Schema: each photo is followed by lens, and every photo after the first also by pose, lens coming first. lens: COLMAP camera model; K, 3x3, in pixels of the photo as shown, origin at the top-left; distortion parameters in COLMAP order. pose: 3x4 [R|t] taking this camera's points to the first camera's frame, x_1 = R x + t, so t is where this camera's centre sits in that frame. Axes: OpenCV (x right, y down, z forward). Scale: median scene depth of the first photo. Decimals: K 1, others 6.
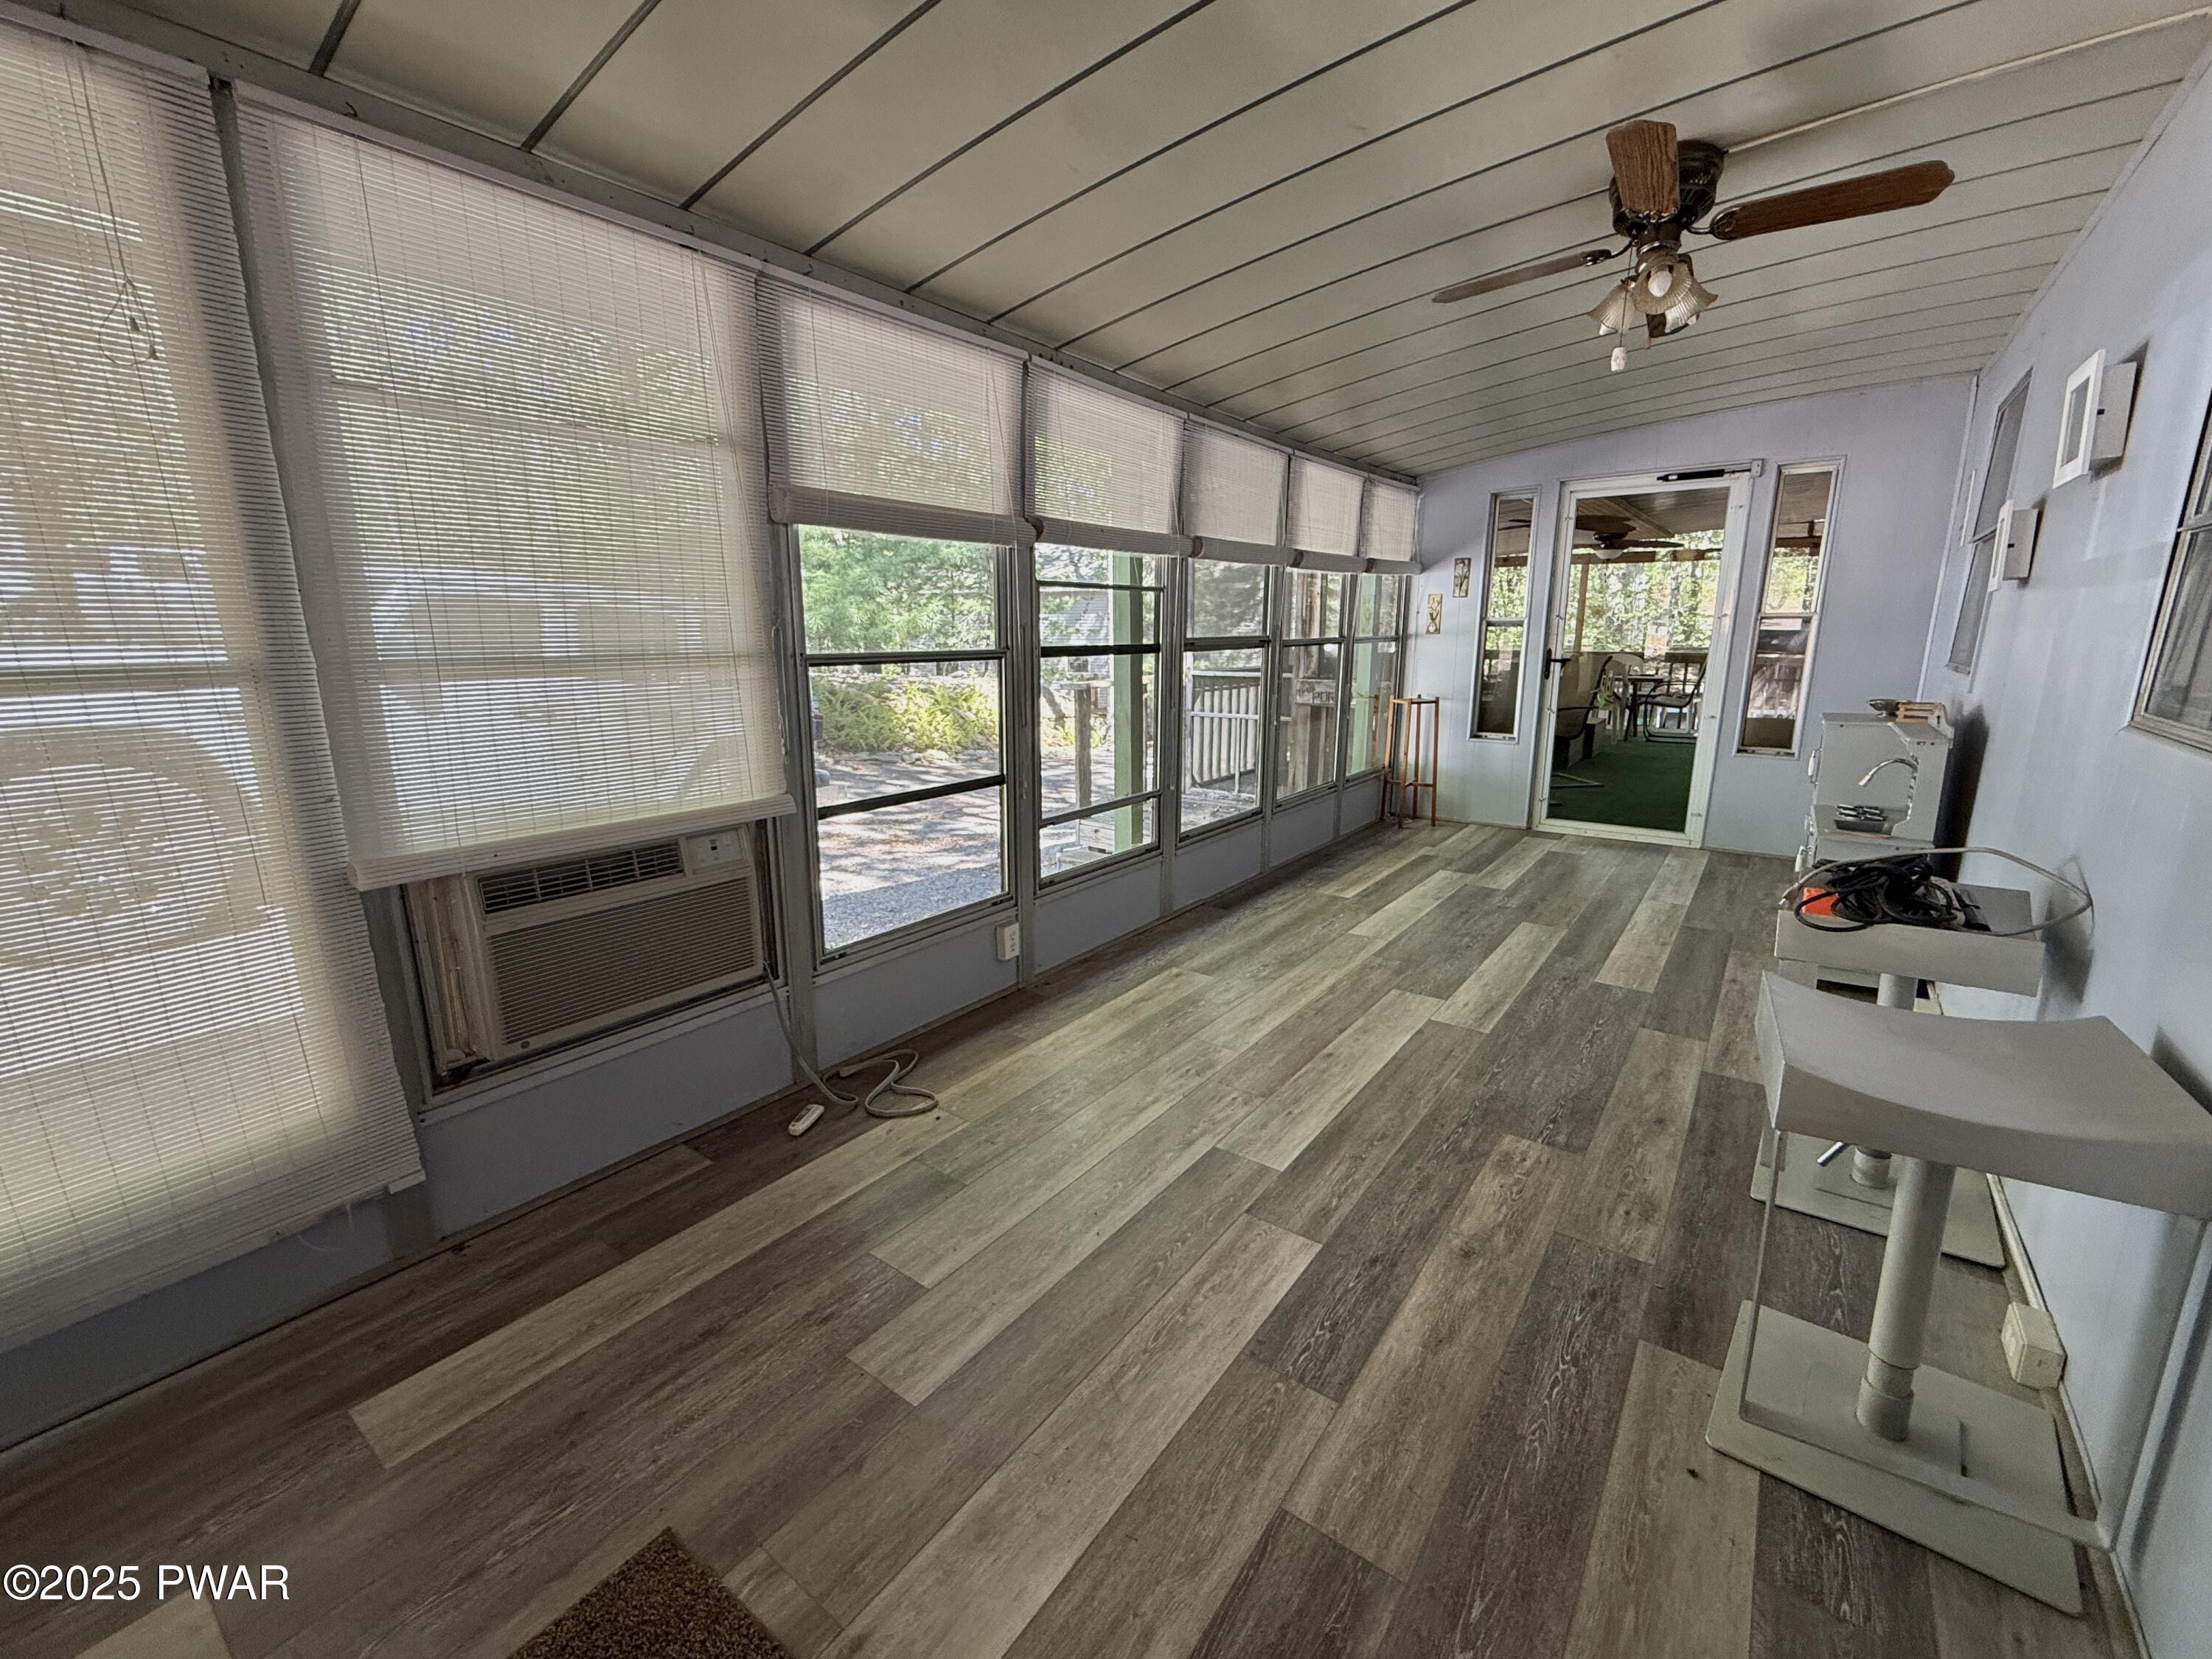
lens RADIAL K [[877.3, 0, 1103.4], [0, 877.3, 817.1], [0, 0, 1]] dist [-0.001921, 0.000322]
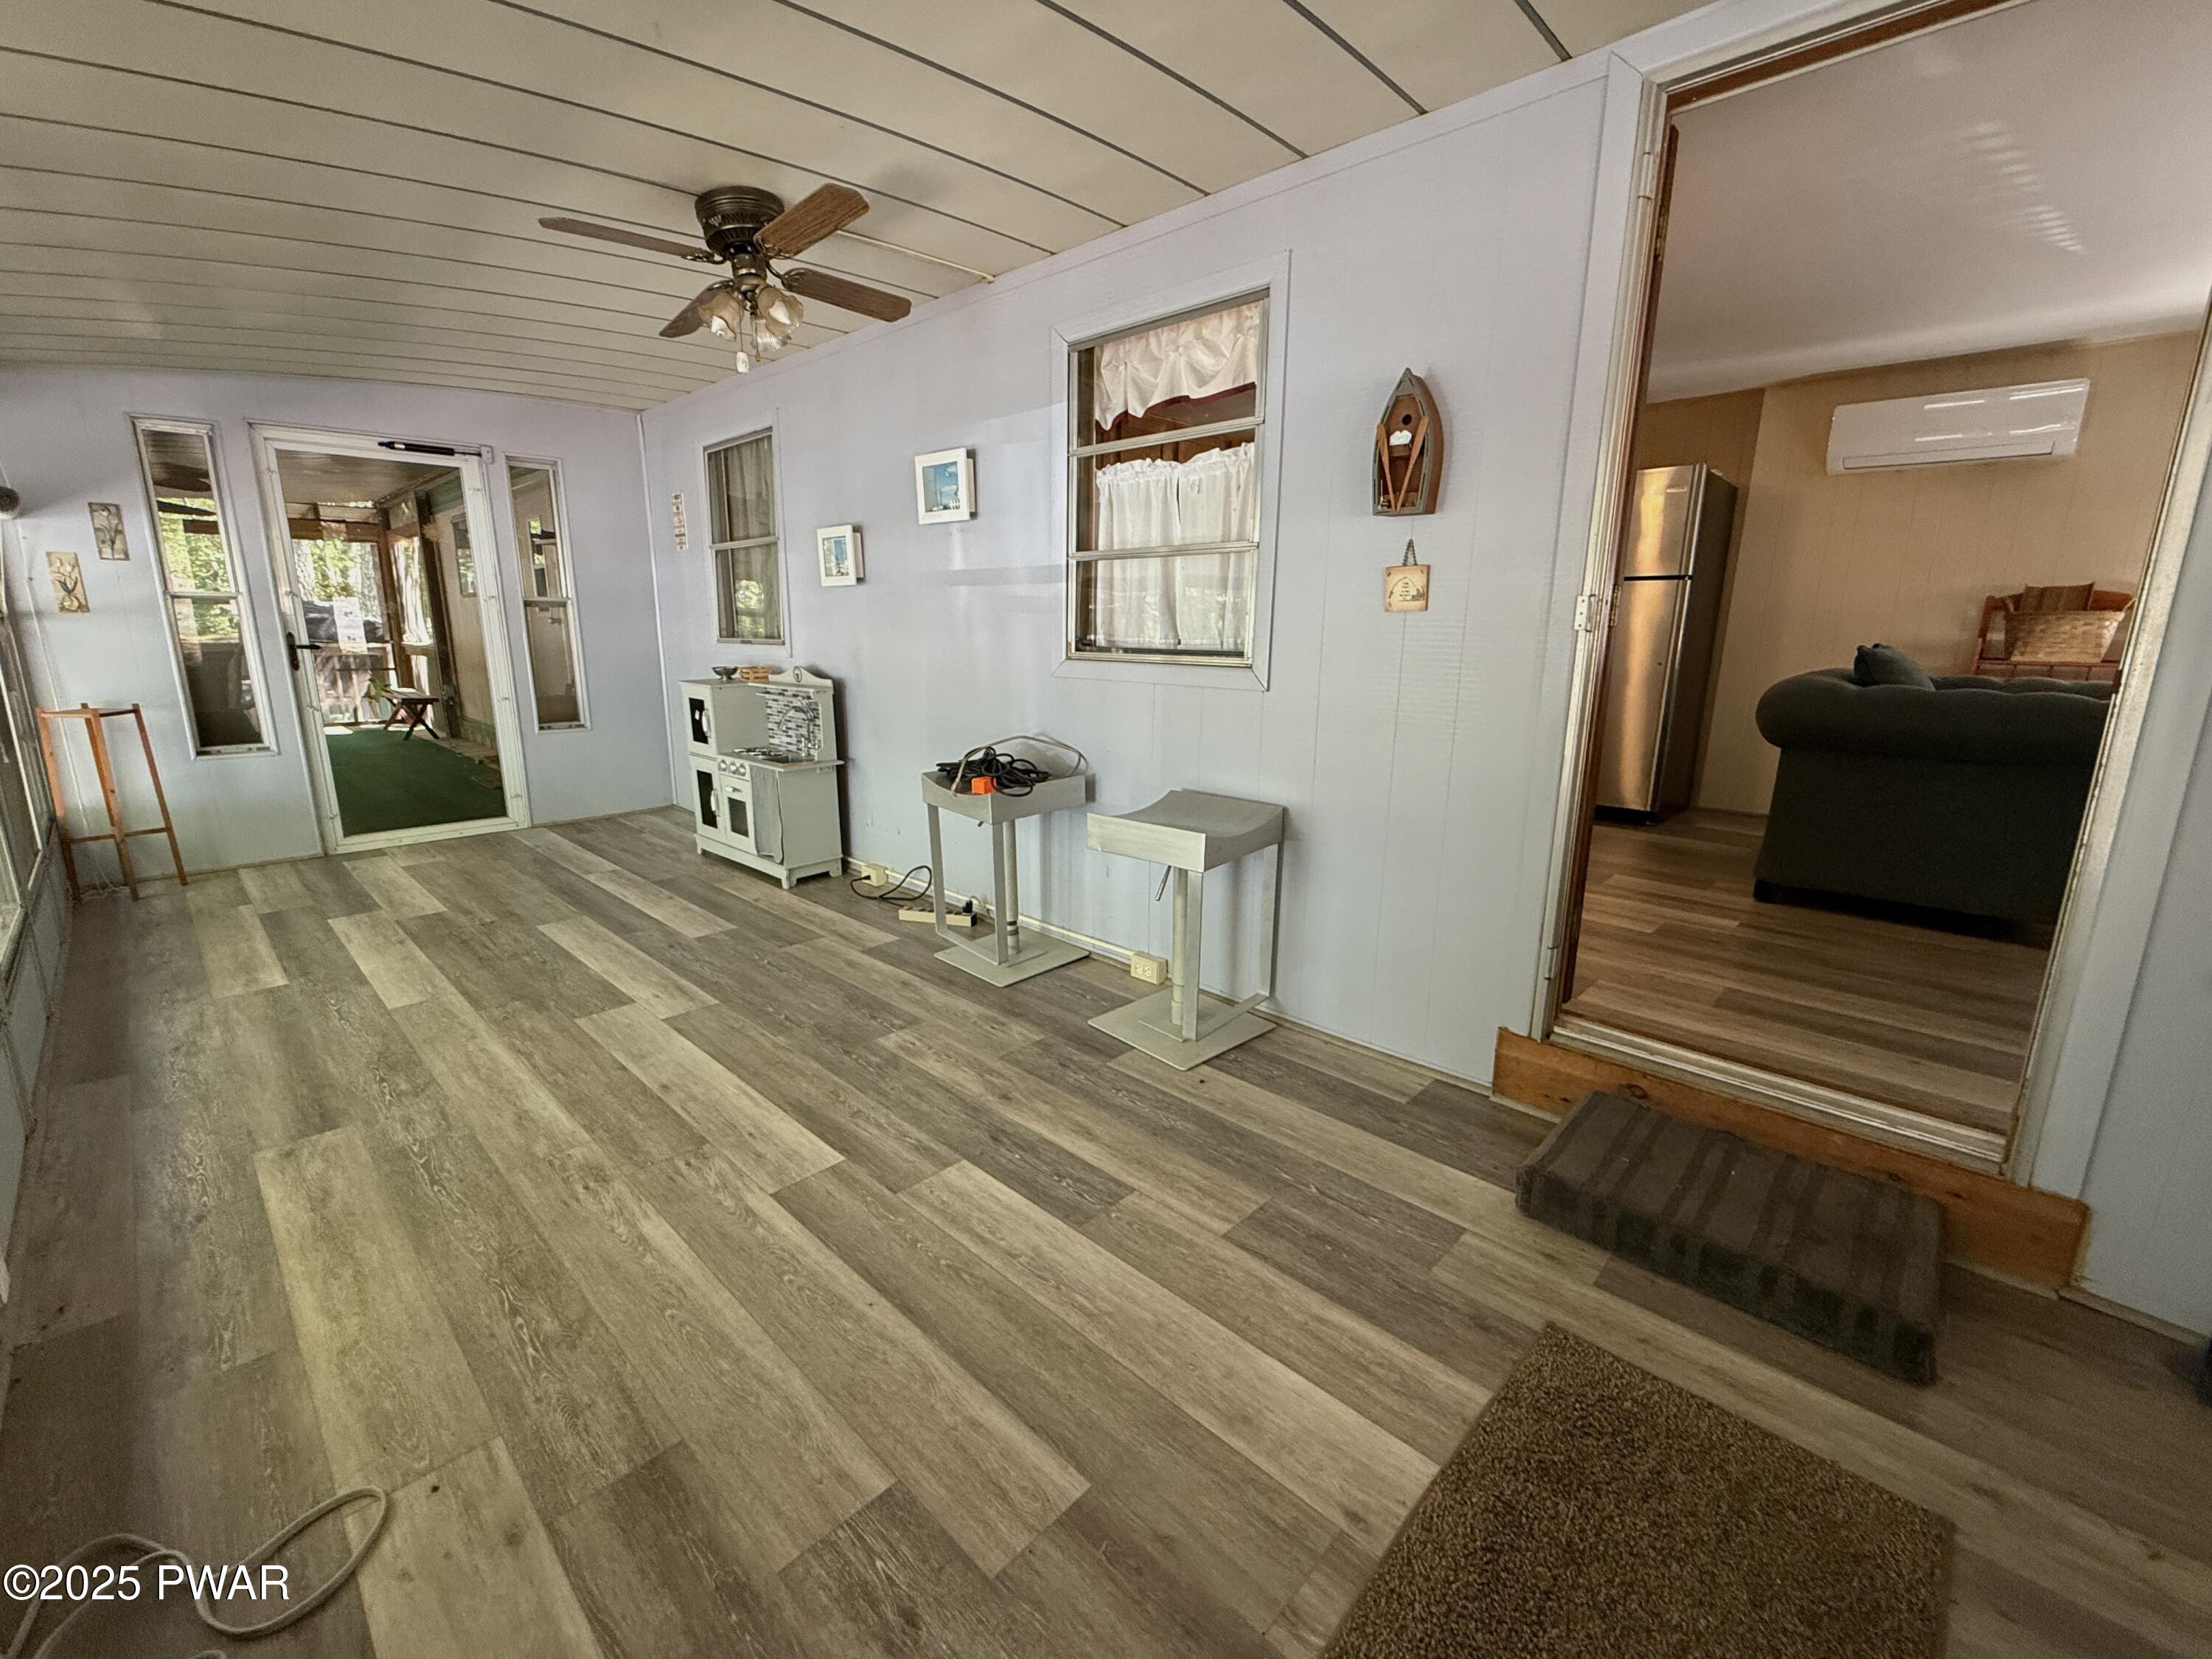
lens RADIAL K [[877.3, 0, 1097.2], [0, 877.3, 820.2], [0, 0, 1]] dist [-0.001921, 0.000322]
pose [[0.168568, -0.210898, 0.962864, -0.389774], [0.195866, 0.964530, 0.176972, -0.048319], [-0.966034, 0.158760, 0.203896, 0.306848]]
